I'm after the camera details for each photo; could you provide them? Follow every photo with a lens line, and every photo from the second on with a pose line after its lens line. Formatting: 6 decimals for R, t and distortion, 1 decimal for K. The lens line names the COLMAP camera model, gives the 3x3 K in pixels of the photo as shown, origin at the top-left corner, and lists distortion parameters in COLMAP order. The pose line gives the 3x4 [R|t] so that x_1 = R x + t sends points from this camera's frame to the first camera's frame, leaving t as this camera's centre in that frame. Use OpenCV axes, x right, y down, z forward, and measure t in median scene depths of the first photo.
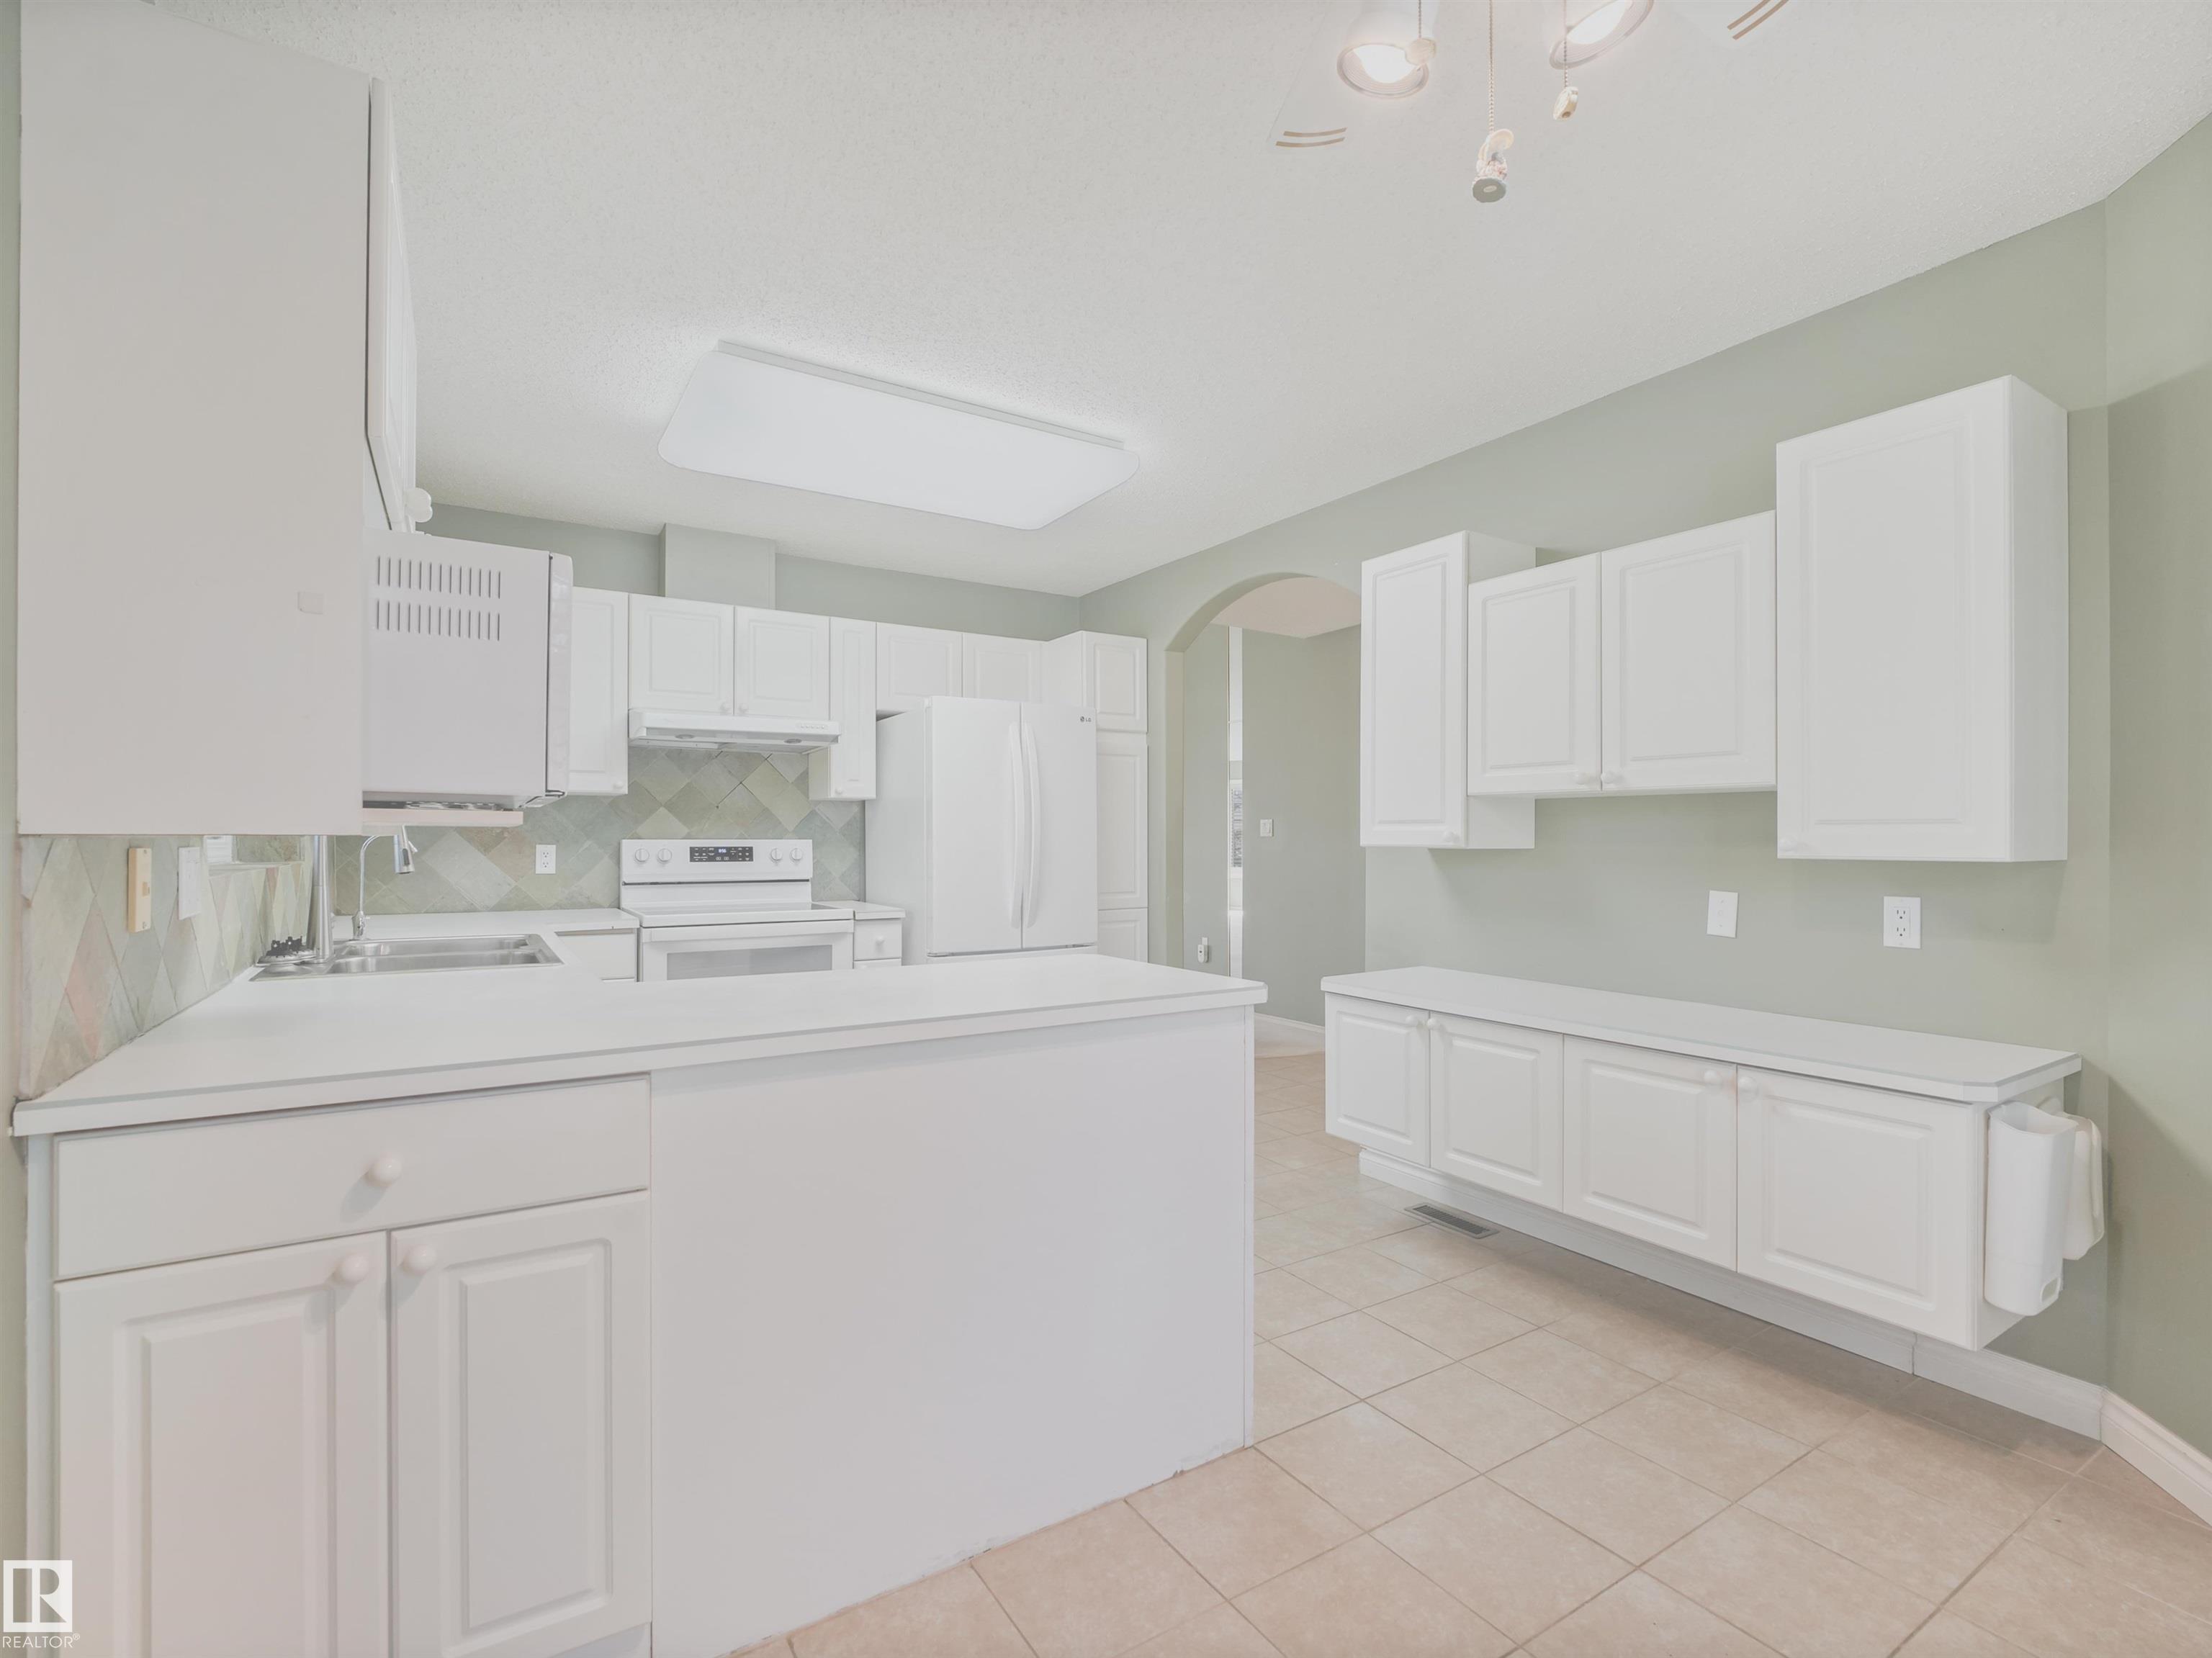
lens RADIAL K [[1017.6, 0, 1109.8], [0, 1017.6, 837.9], [0, 0, 1]] dist [-0.010270, -0.006478]
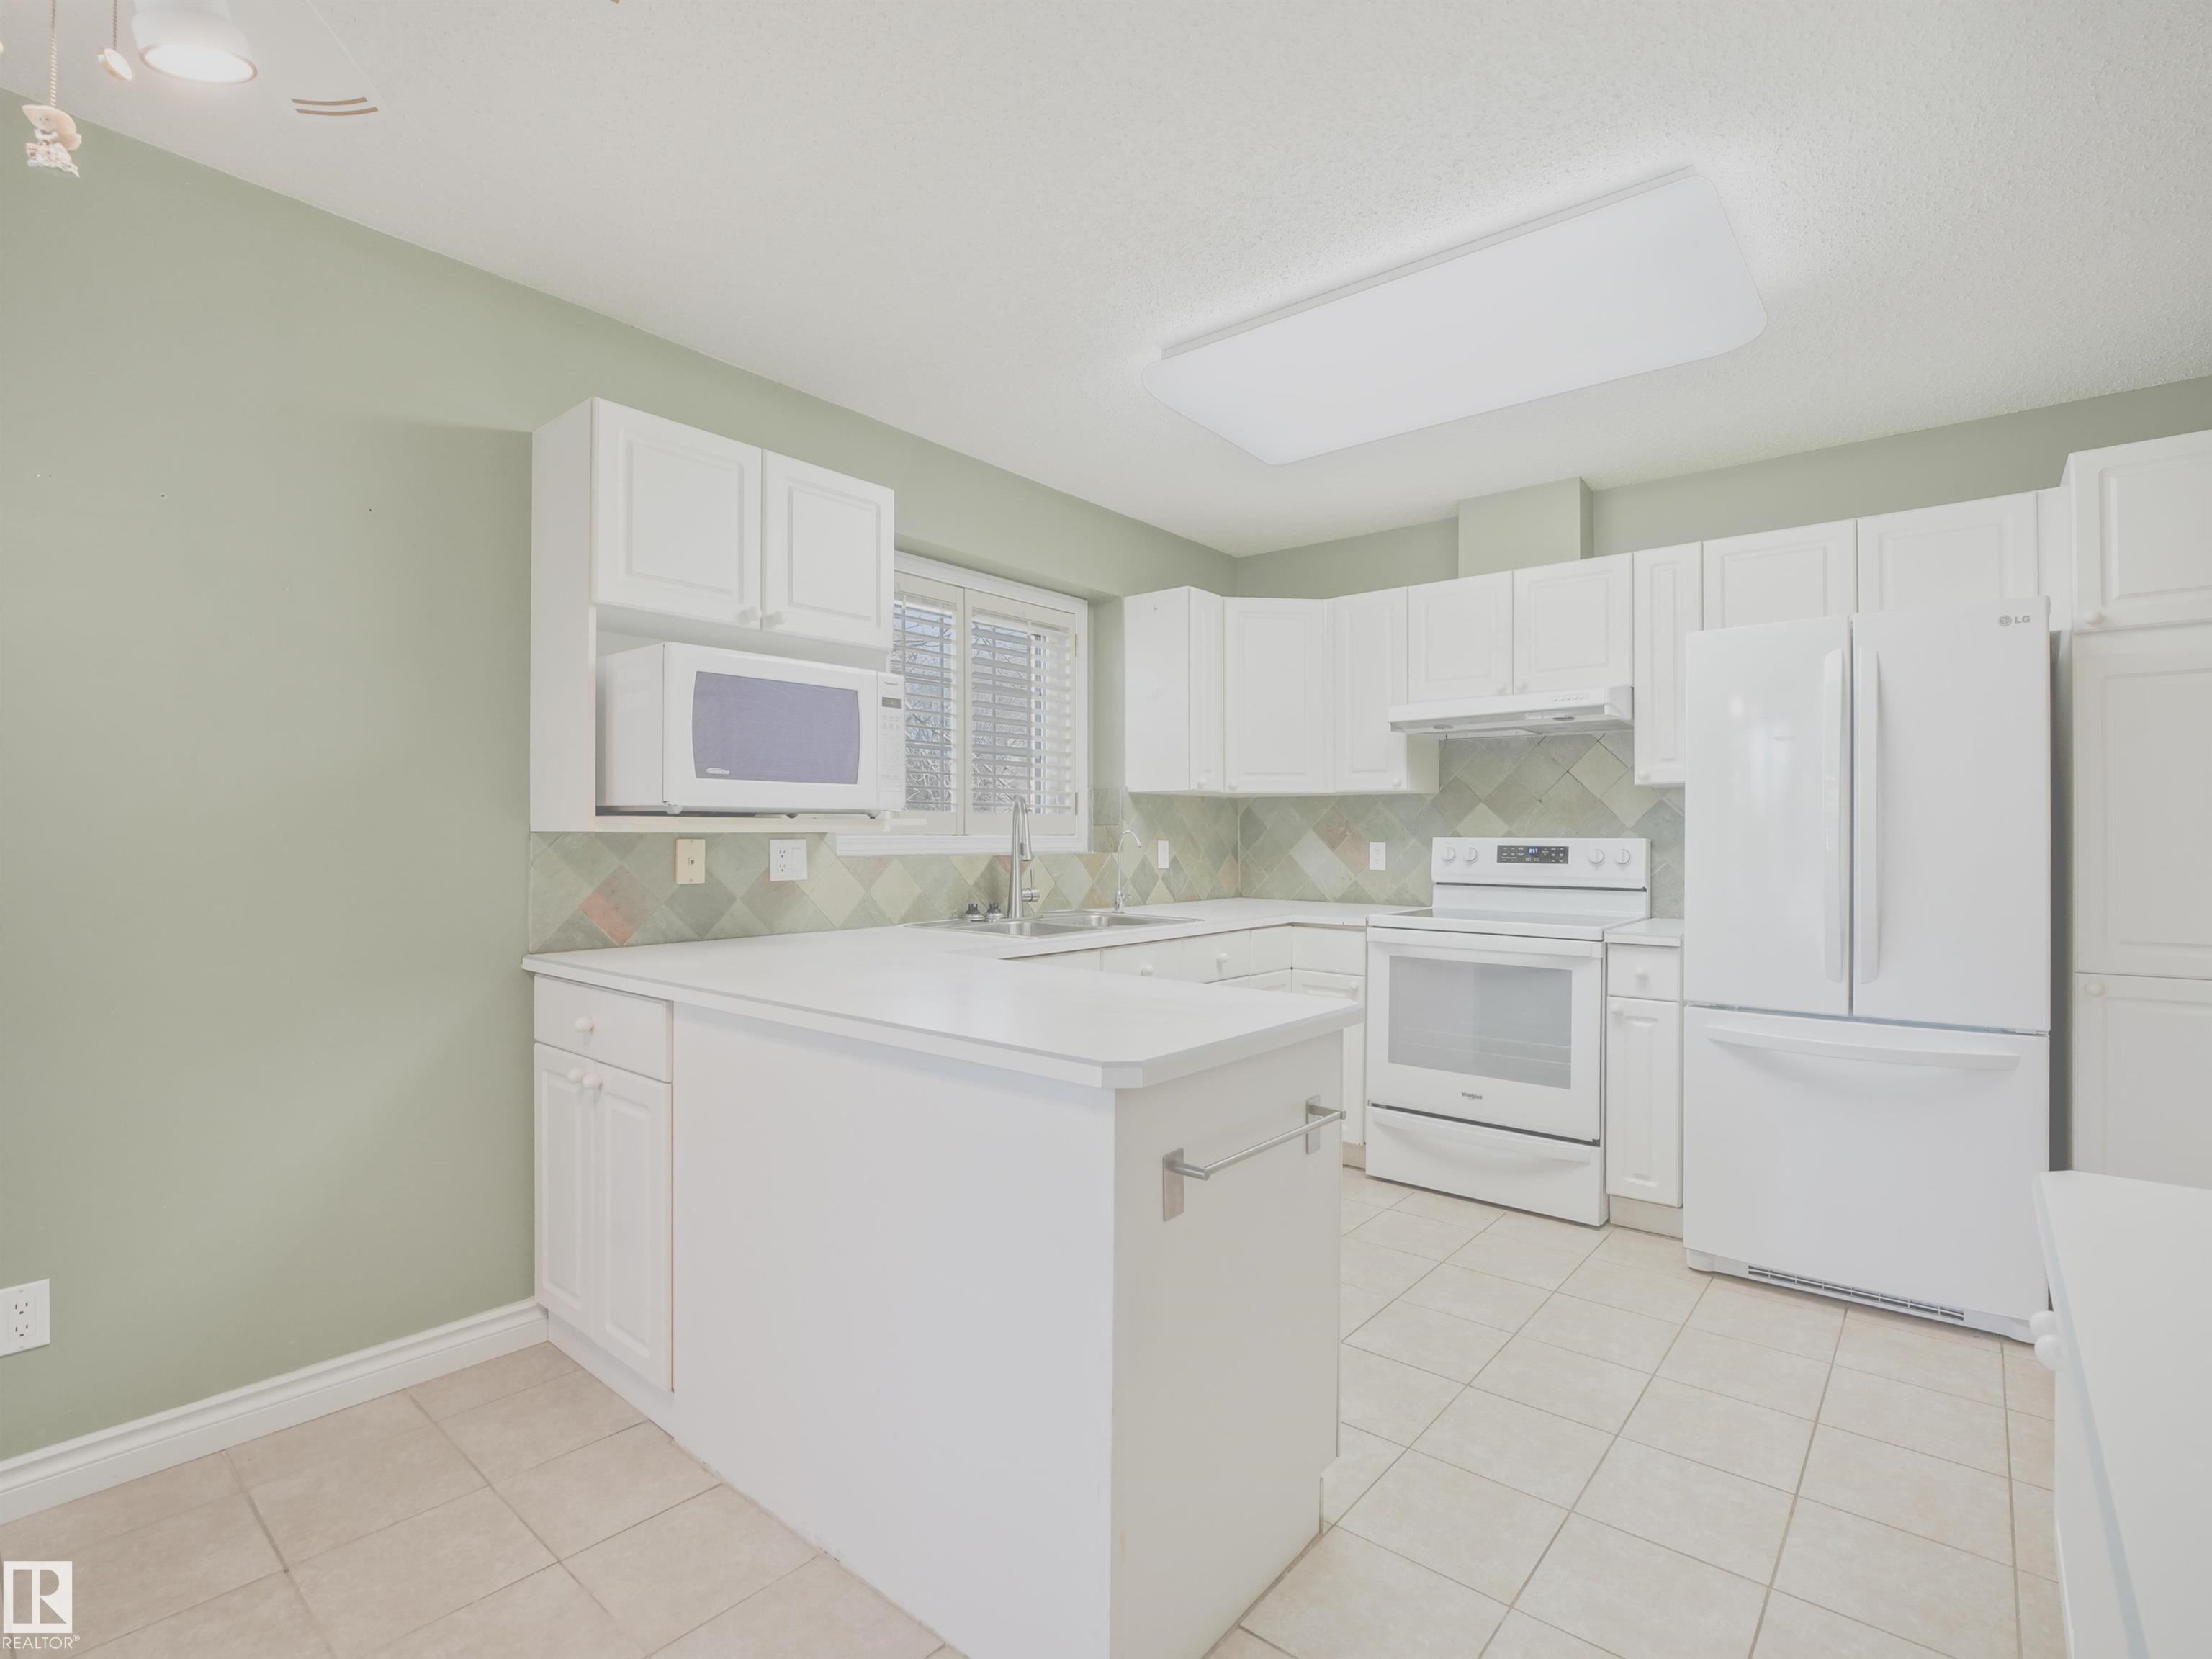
lens RADIAL K [[1054.0, 0, 1106.0], [0, 1054.0, 829.5], [0, 0, 1]] dist [-0.002458, -0.010195]
pose [[0.305032, -0.006129, -0.952322, 0.382966], [-0.000074, 0.999979, -0.006459, 0.000353], [0.952342, 0.002041, 0.305025, 0.383255]]
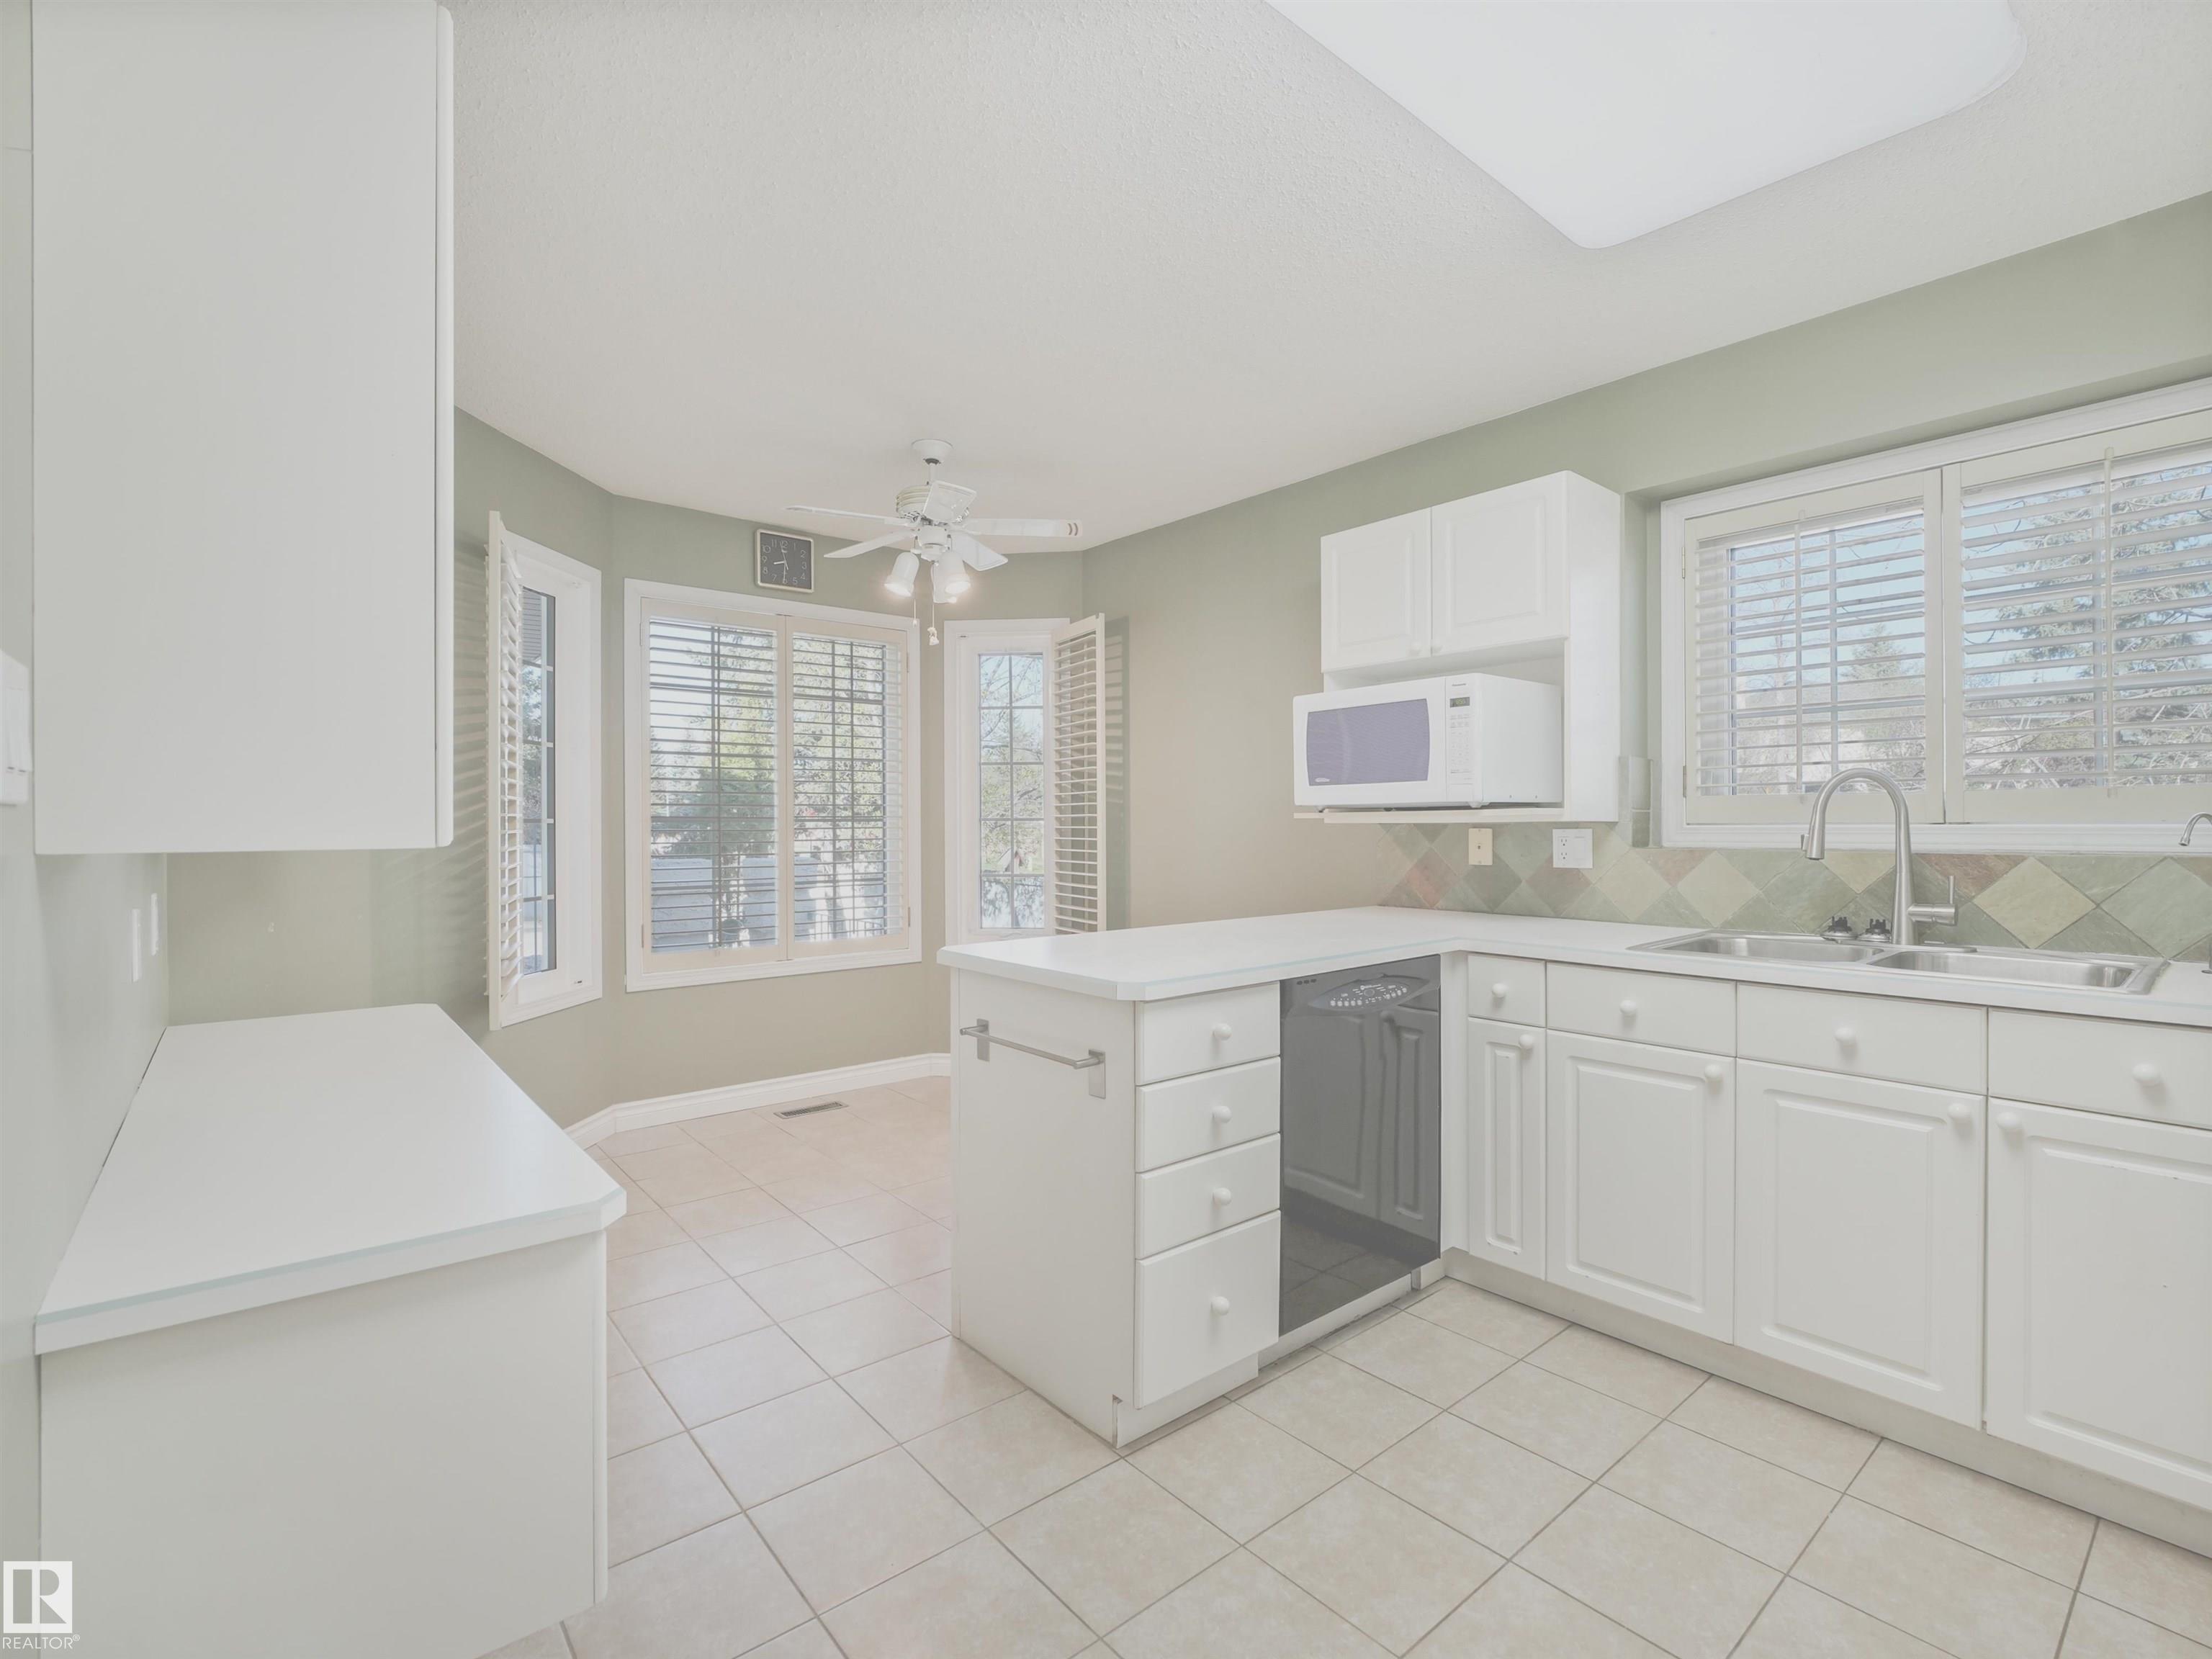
lens RADIAL K [[1005.7, 0, 1106.0], [0, 1005.7, 829.5], [0, 0, 1]] dist [-0.008942, -0.000291]
pose [[-0.991314, 0.000416, -0.131517, 0.057224], [0.000189, 0.999998, 0.001744, 0.001646], [0.131517, 0.001704, -0.991312, 1.062700]]
